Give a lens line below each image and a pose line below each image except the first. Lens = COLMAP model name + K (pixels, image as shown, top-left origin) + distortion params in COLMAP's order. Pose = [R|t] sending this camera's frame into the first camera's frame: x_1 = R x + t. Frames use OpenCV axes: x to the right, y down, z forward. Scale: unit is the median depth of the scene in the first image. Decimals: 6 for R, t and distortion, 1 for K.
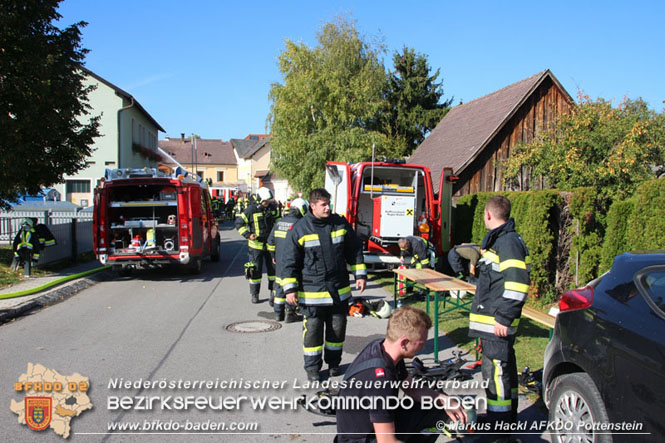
lens RADIAL K [[545.0, 0, 332.5], [0, 545.0, 221.5], [0, 0, 1]] dist [-0.097748, 0.006862]
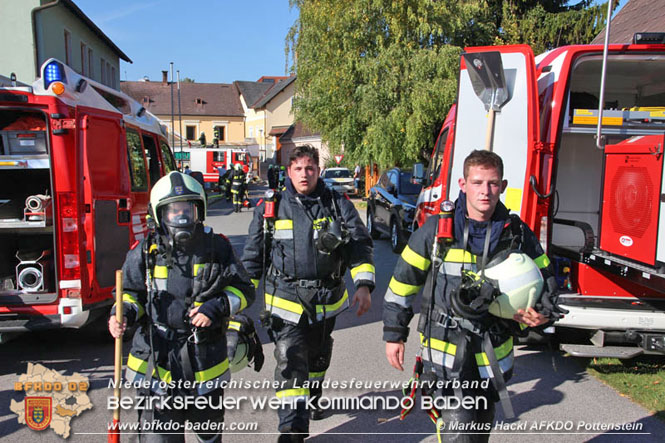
lens RADIAL K [[508.3, 0, 332.5], [0, 508.3, 221.5], [0, 0, 1]] dist [0.057025, 0.001023]
pose [[0.999735, 0.000954, -0.022997, -0.090350], [0.000329, 0.998446, 0.055726, -0.013109], [0.023014, -0.055718, 0.998181, 0.652257]]
